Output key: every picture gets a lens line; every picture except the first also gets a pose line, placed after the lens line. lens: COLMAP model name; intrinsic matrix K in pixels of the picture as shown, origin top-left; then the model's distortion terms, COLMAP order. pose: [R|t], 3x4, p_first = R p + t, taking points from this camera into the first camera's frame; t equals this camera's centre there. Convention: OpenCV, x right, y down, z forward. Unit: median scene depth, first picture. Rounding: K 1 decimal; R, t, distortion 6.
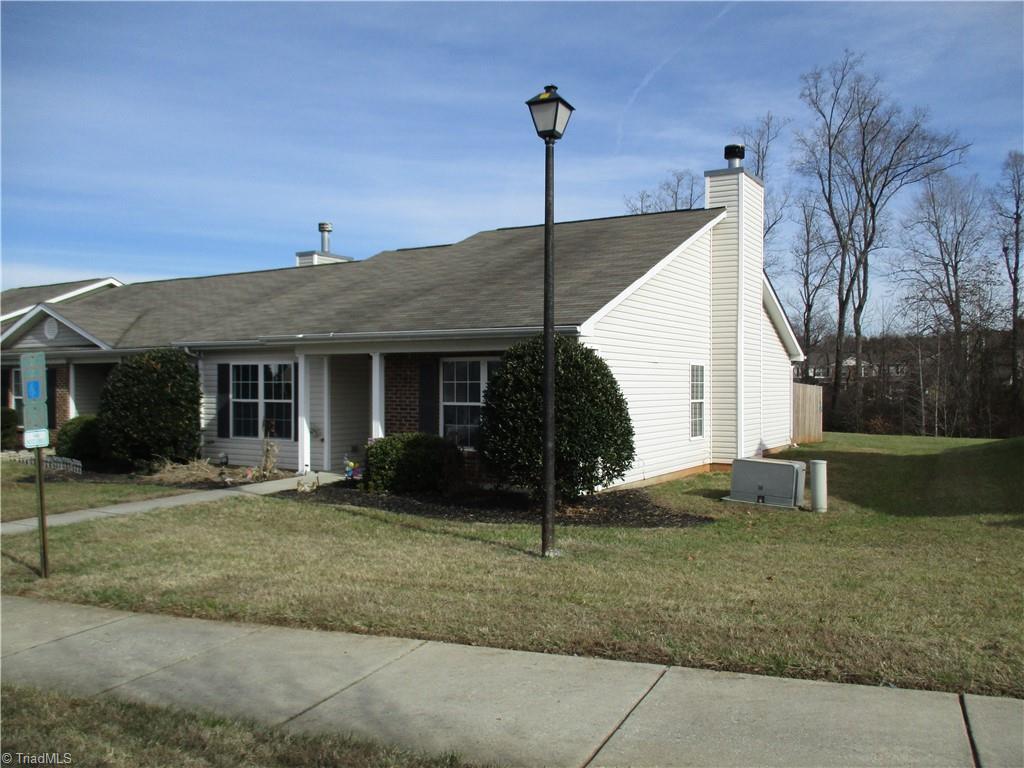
lens RADIAL K [[856.9, 0, 512.0], [0, 856.9, 384.0], [0, 0, 1]] dist [-0.045180, 0.010288]
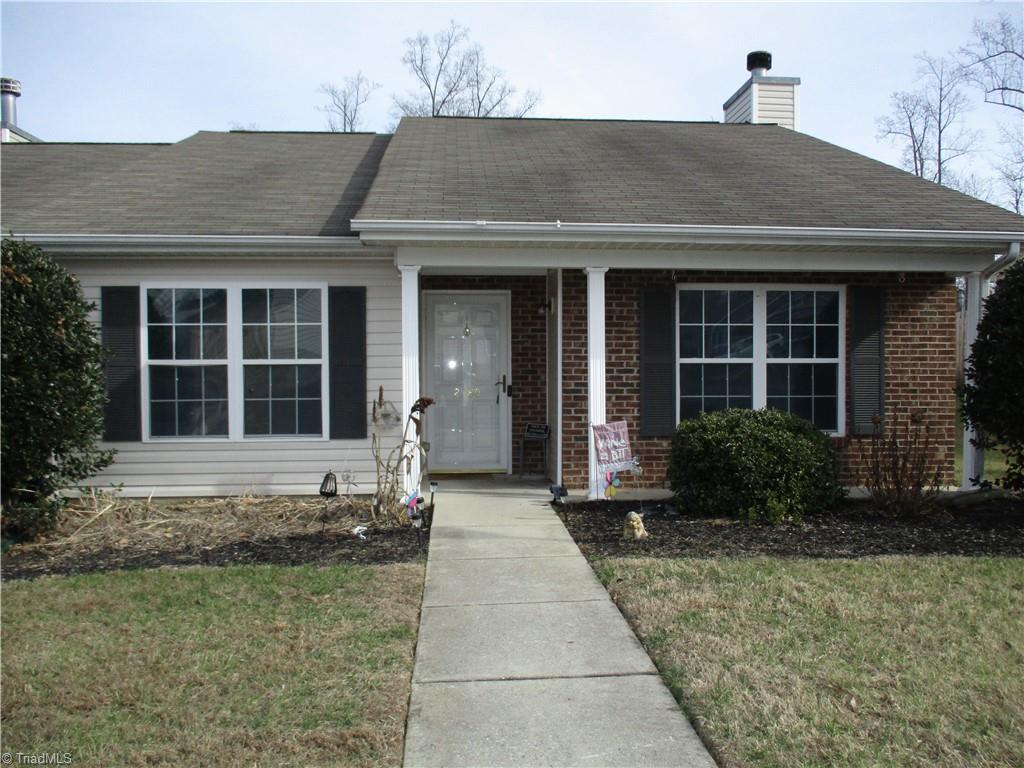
lens RADIAL K [[856.9, 0, 512.0], [0, 856.9, 384.0], [0, 0, 1]] dist [-0.045180, 0.010288]
pose [[0.820795, -0.015116, 0.571023, -0.443365], [0.002009, 0.999720, 0.023578, 0.021040], [-0.571220, -0.018206, 0.820595, 0.498783]]
